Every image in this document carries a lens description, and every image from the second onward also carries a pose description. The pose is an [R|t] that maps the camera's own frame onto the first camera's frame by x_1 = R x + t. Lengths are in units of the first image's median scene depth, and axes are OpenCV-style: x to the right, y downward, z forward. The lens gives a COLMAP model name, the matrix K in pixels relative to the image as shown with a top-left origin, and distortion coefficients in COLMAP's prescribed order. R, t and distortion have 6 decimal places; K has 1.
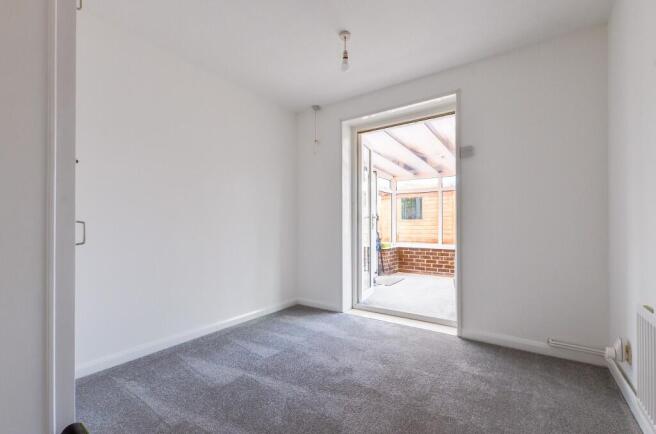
lens RADIAL K [[286.3, 0, 326.8], [0, 286.3, 221.2], [0, 0, 1]] dist [-0.001765, -0.000236]
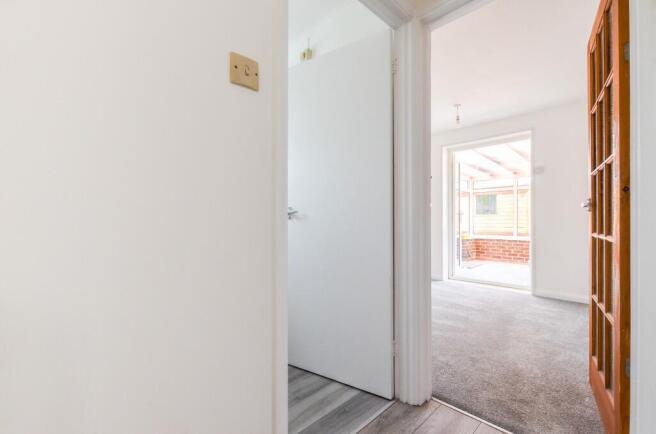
lens RADIAL K [[294.2, 0, 328.0], [0, 294.2, 217.0], [0, 0, 1]] dist [-0.000403, -0.000104]
pose [[0.983987, 0.000229, -0.178241, -0.137270], [0.000949, 0.999978, 0.006527, -0.004736], [0.178238, -0.006592, 0.983965, -0.303275]]
